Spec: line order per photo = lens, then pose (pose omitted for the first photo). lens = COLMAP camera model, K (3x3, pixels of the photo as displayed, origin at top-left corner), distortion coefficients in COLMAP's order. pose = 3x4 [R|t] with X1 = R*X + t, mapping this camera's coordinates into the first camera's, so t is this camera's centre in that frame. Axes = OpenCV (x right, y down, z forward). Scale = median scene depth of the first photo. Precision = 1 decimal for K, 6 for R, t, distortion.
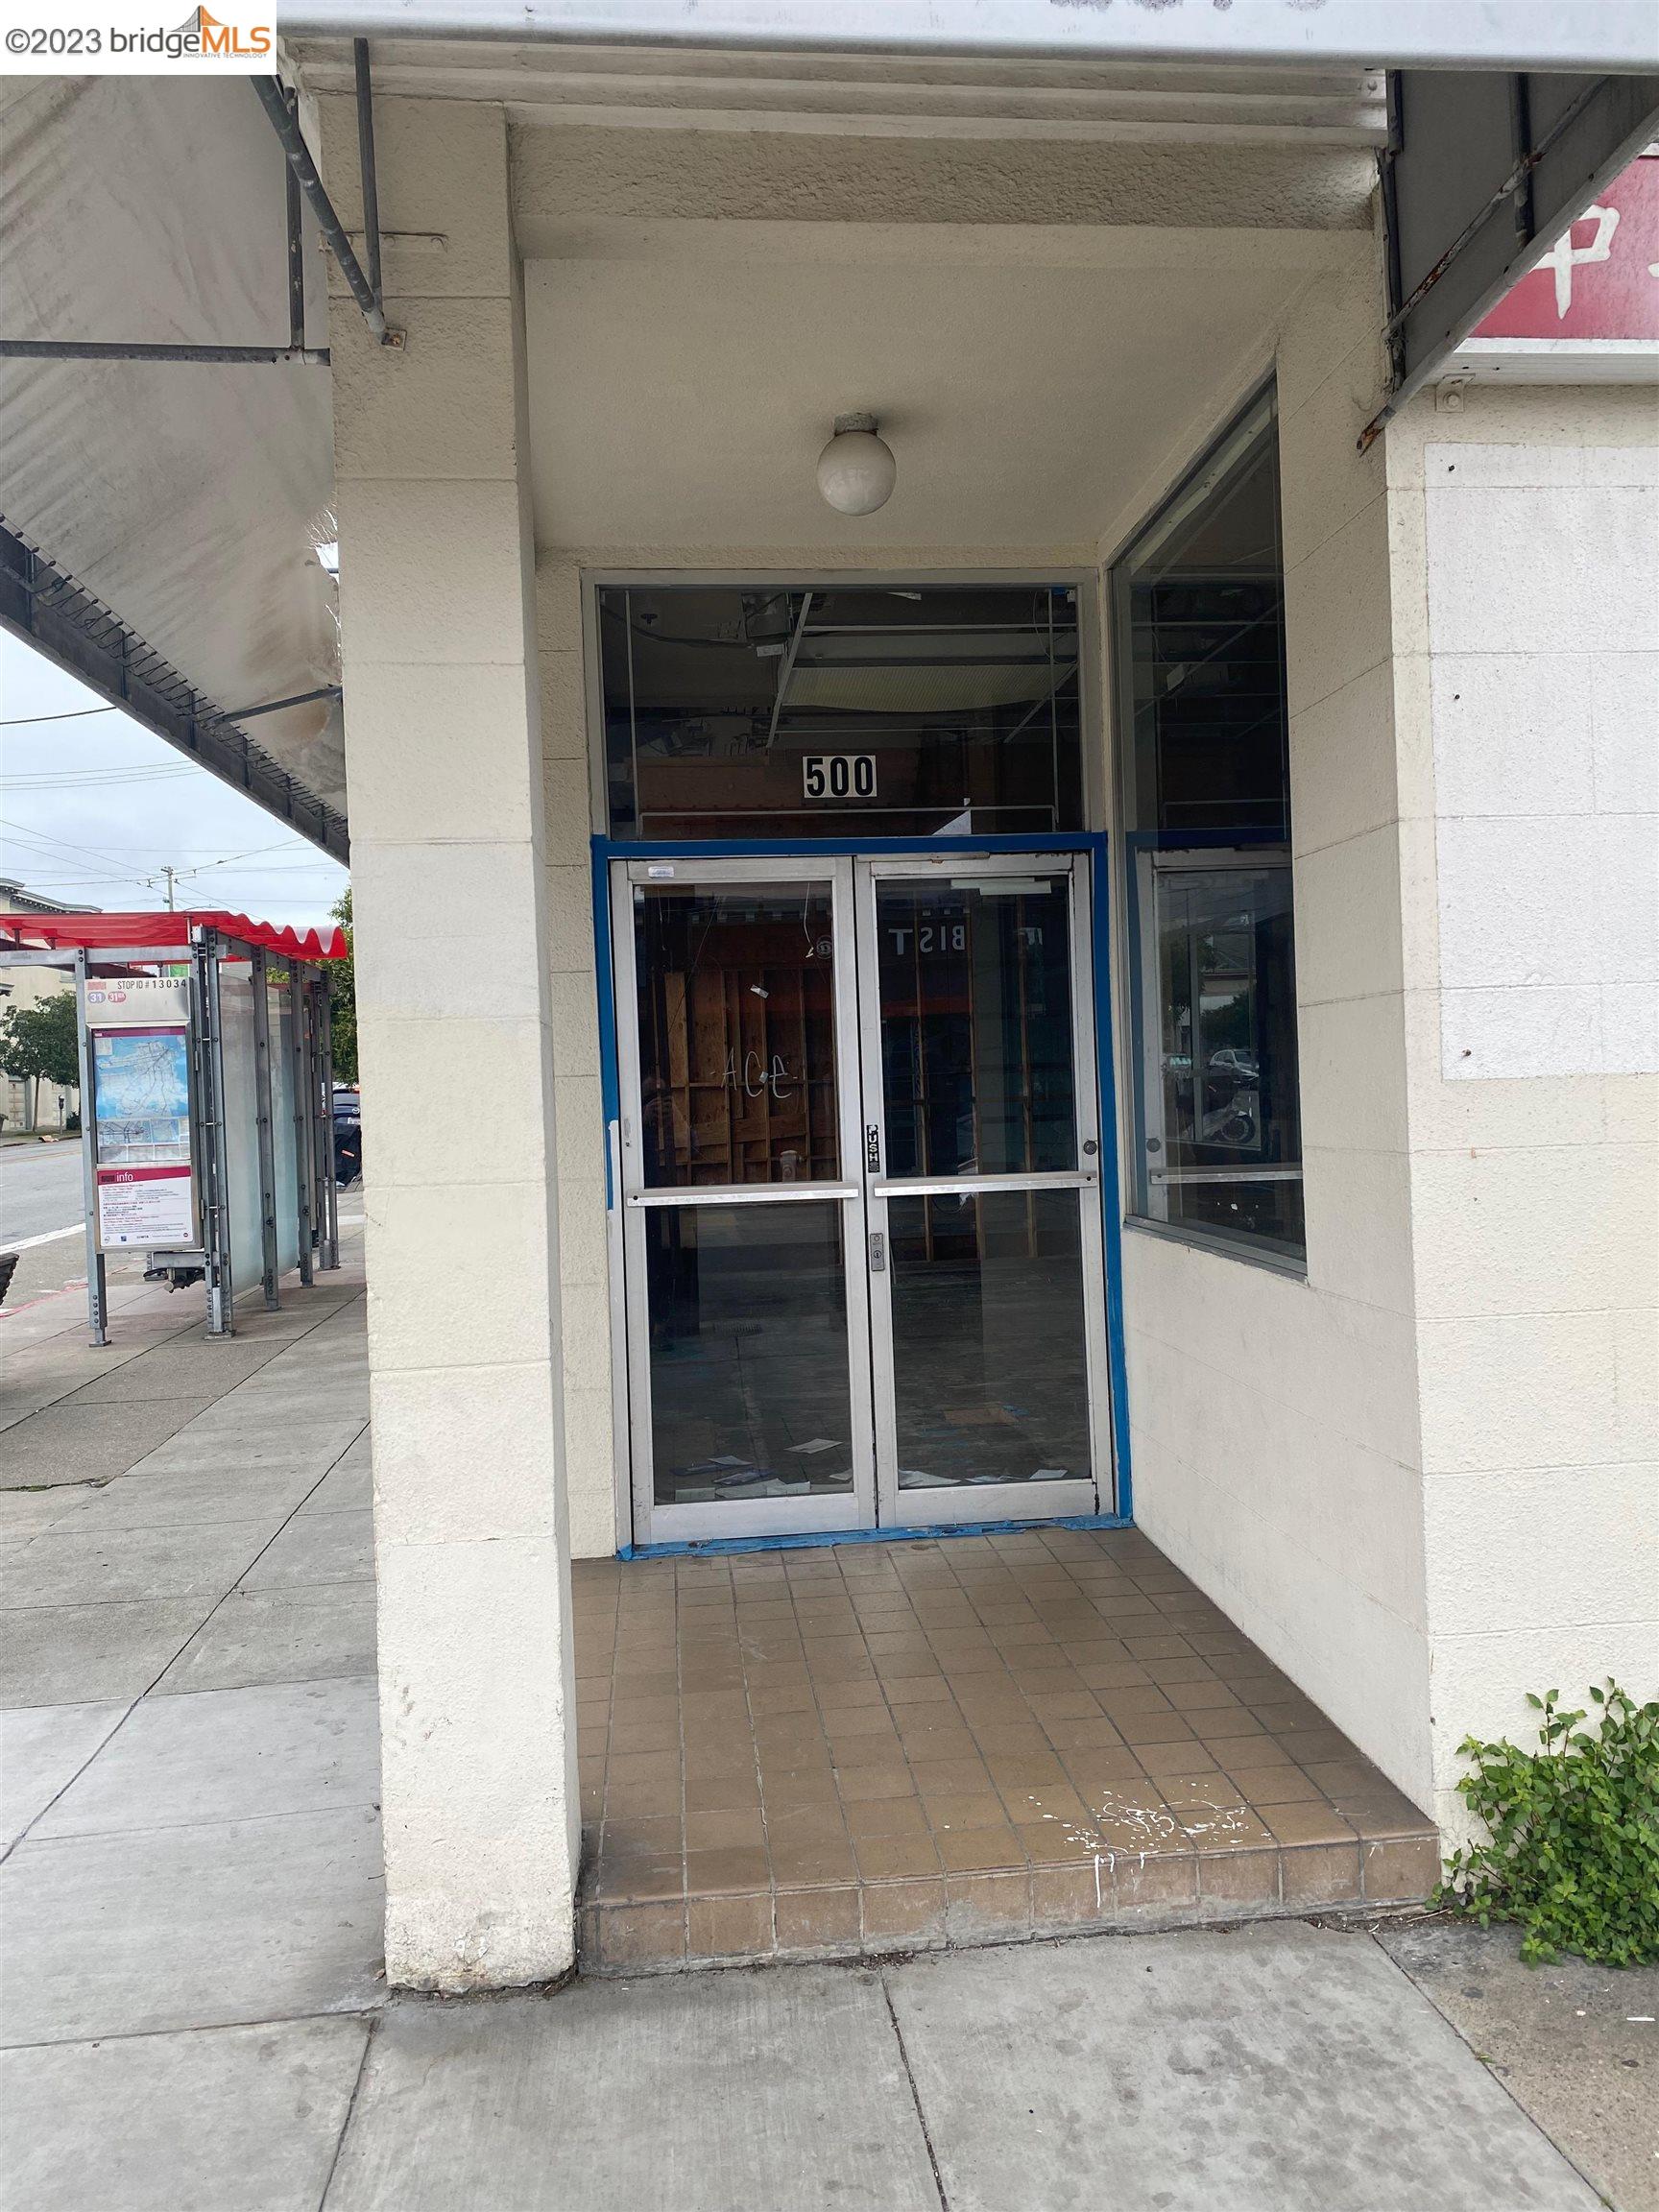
lens RADIAL K [[1702.0, 0, 840.5], [0, 1702.0, 1085.3], [0, 0, 1]] dist [0.042224, -0.010382]
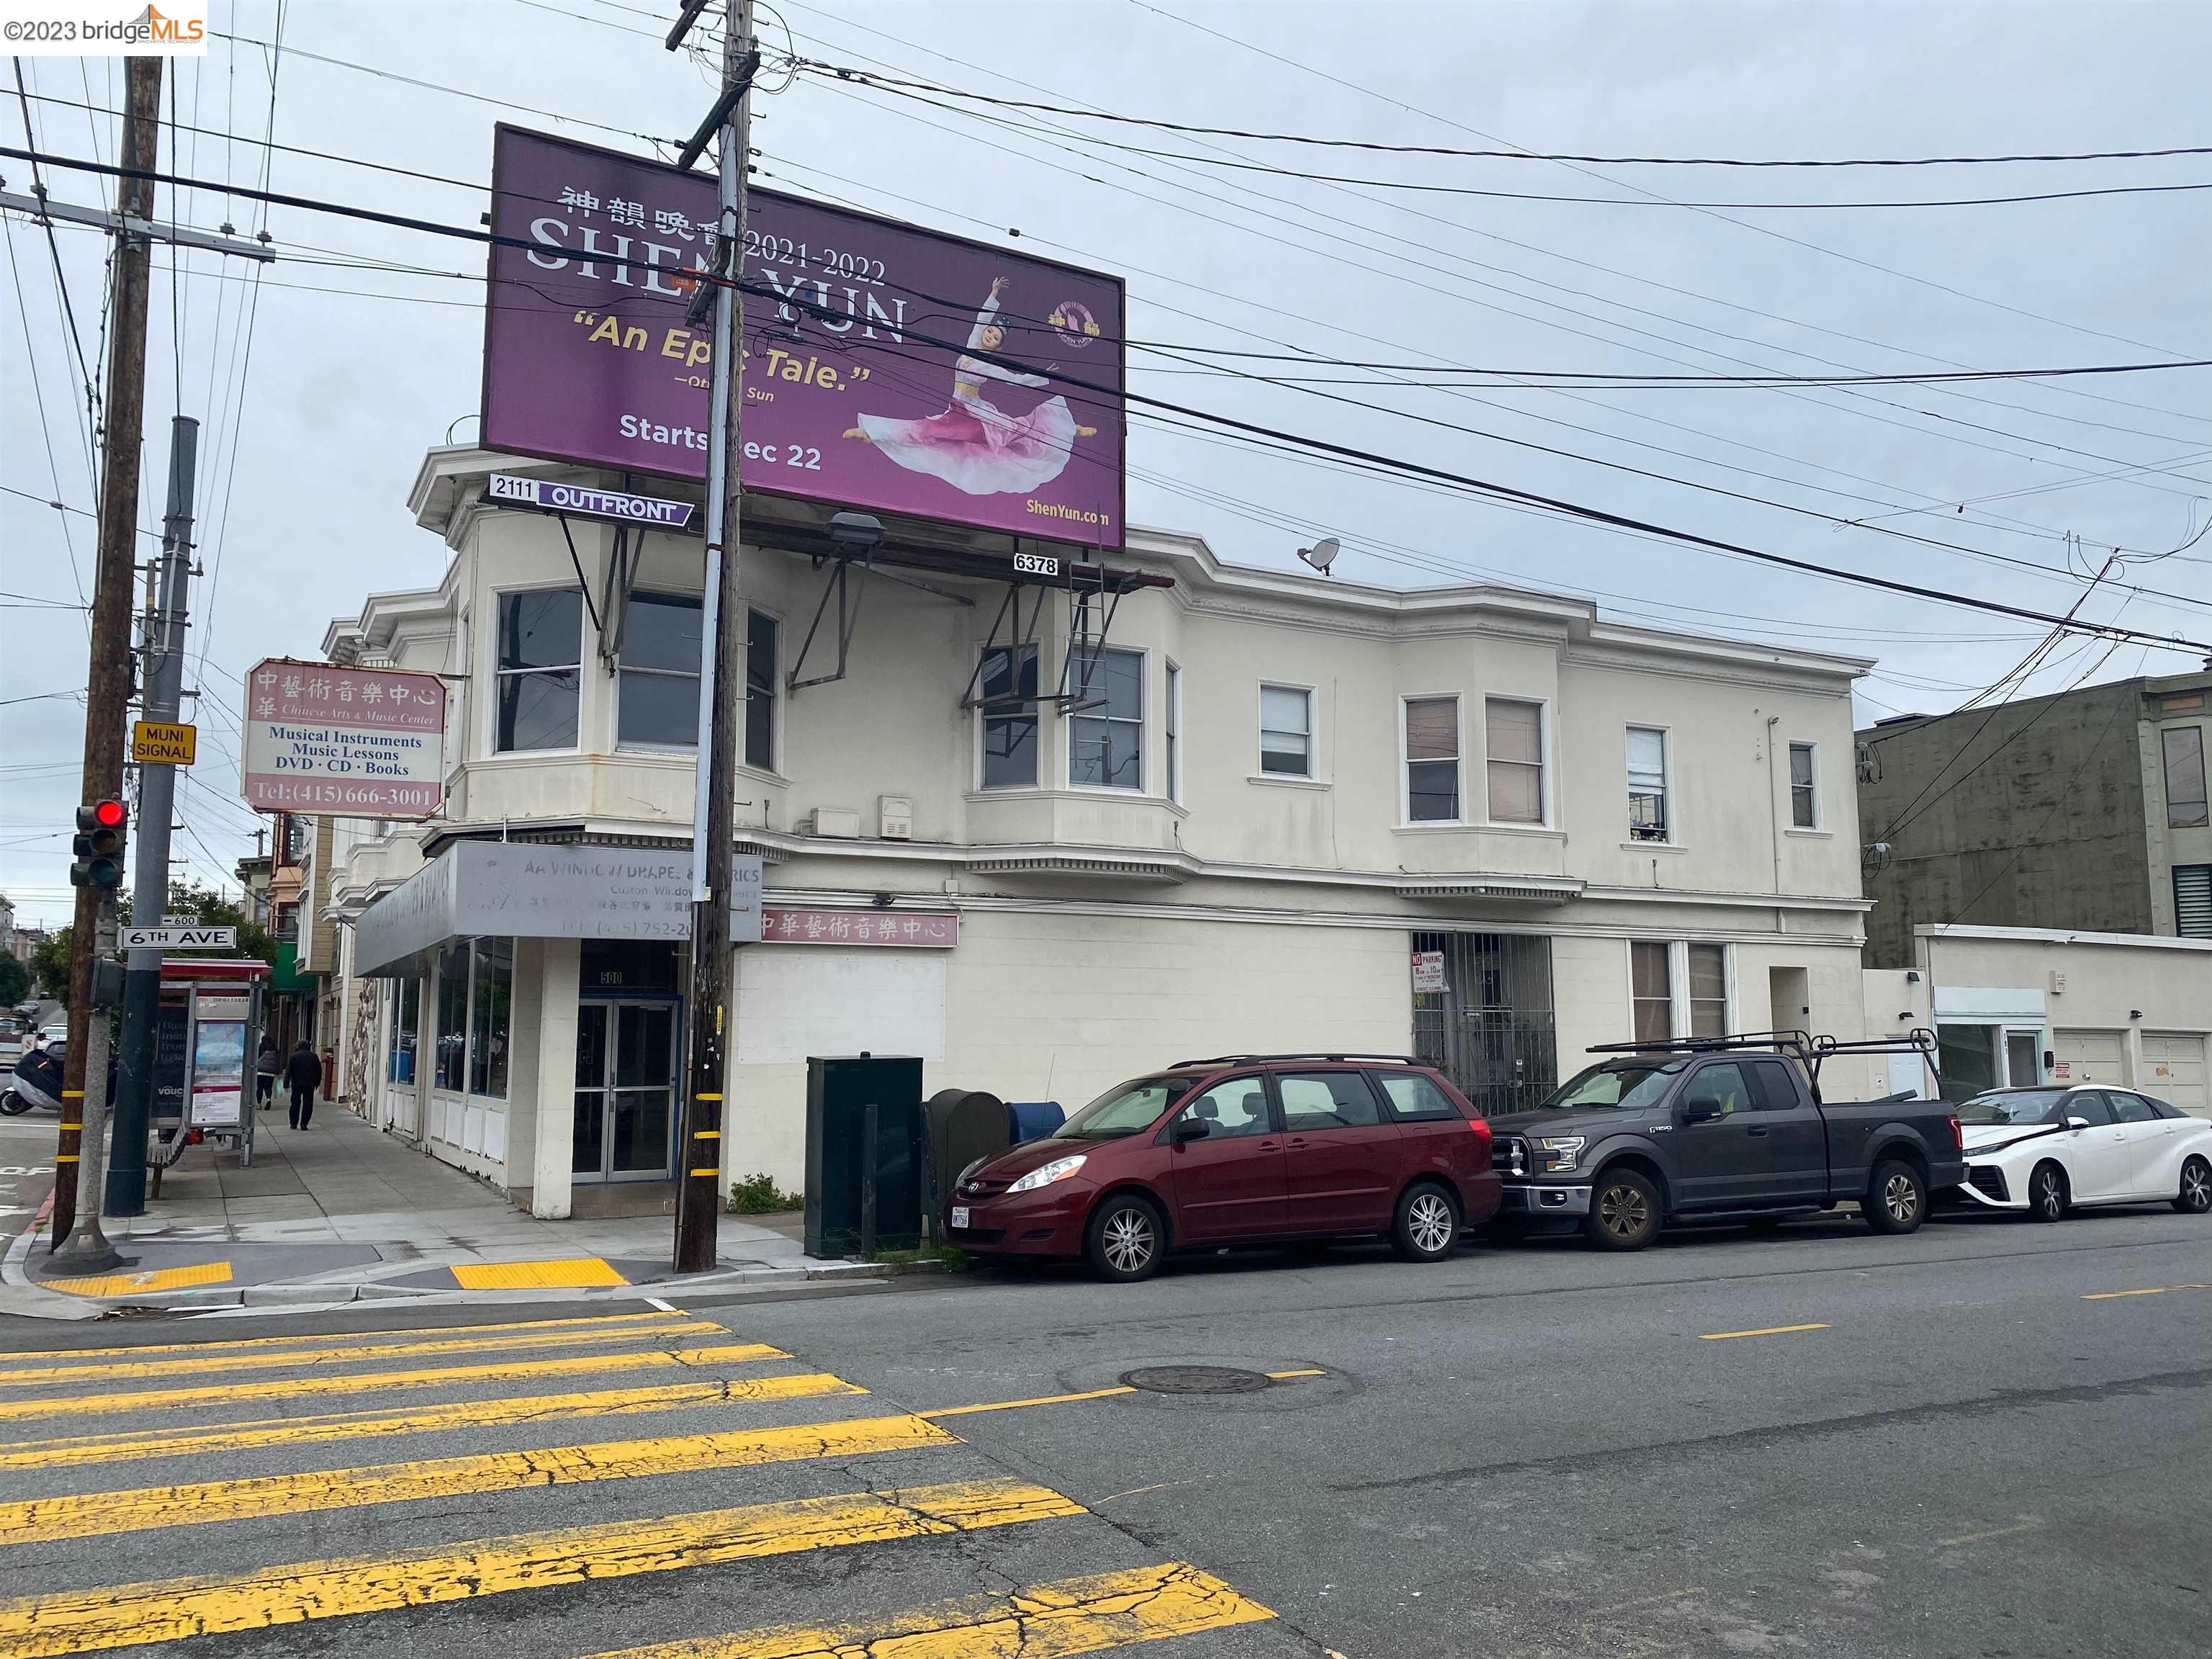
lens RADIAL K [[1702.0, 0, 1106.3], [0, 1702.0, 828.2], [0, 0, 1]] dist [0.042224, -0.010382]
pose [[0.924611, 0.081026, 0.372196, -0.681225], [-0.032717, 0.990396, -0.134330, -0.060432], [-0.379505, 0.112026, 0.918382, -4.708407]]
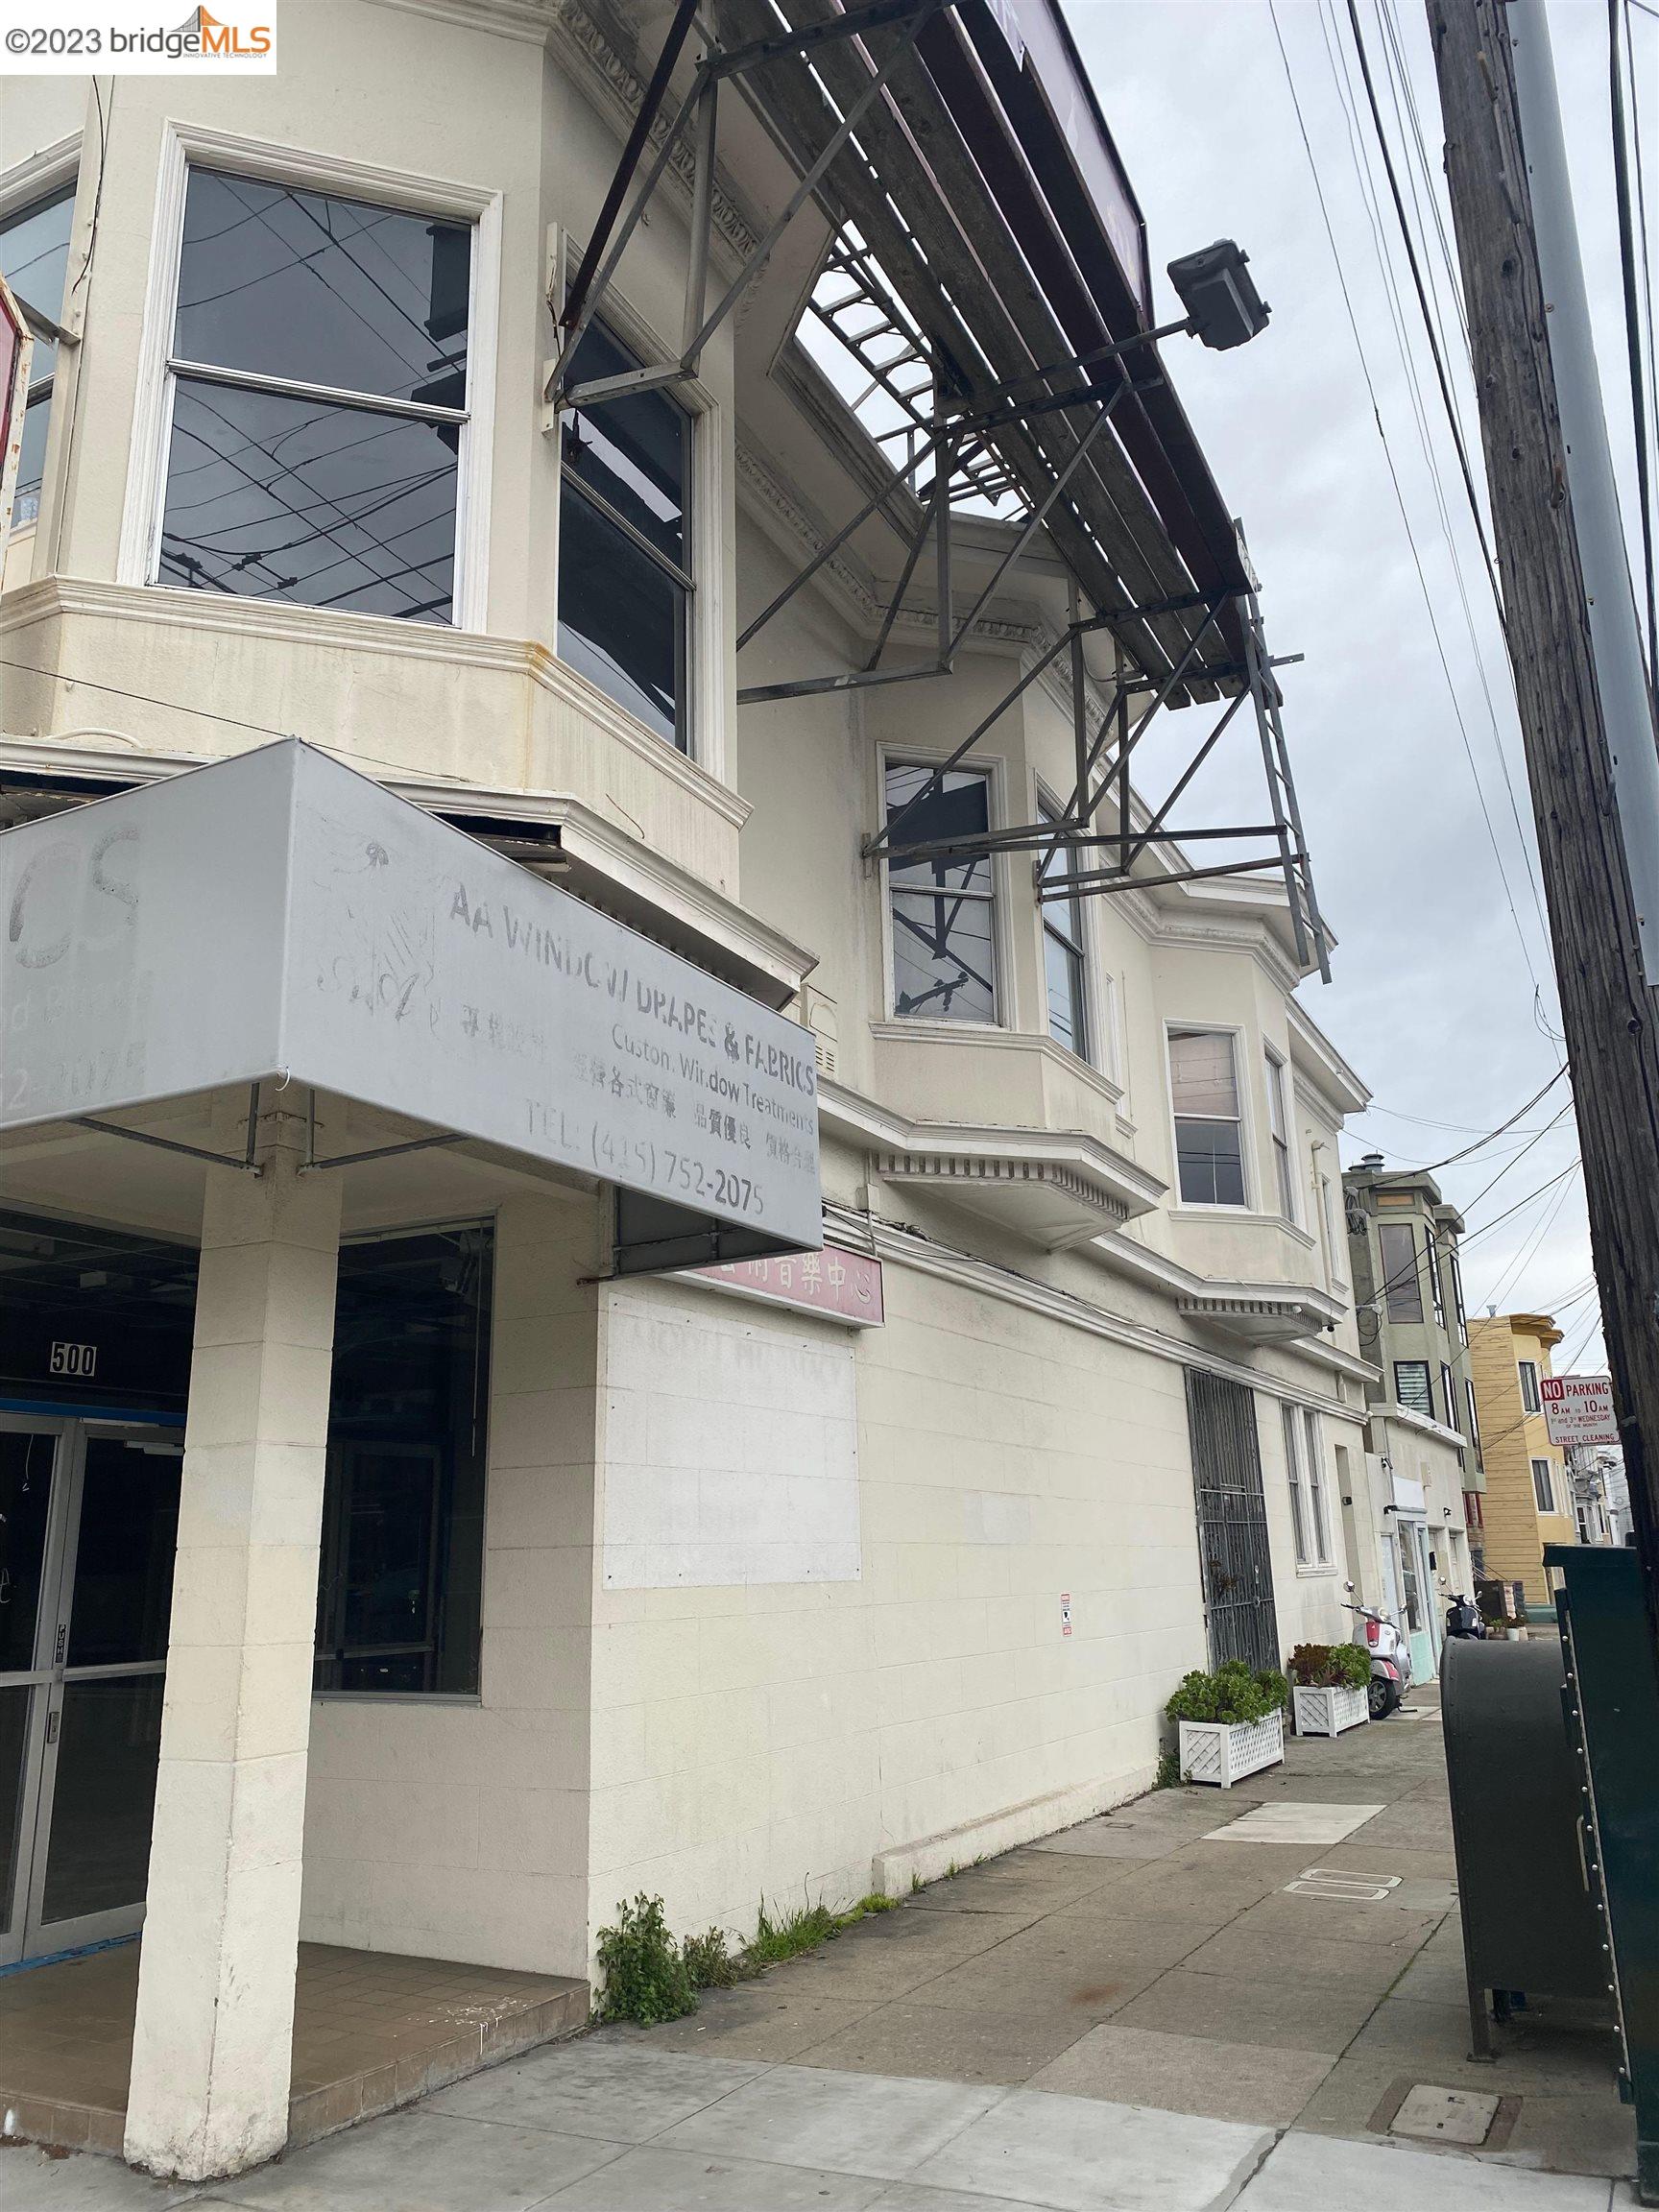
lens RADIAL K [[1702.0, 0, 828.7], [0, 1702.0, 1087.8], [0, 0, 1]] dist [0.042224, -0.010382]
pose [[0.544976, 0.248510, 0.800777, -1.347903], [-0.004488, 0.955917, -0.293601, 0.022877], [-0.838440, 0.156412, 0.522067, -0.439055]]
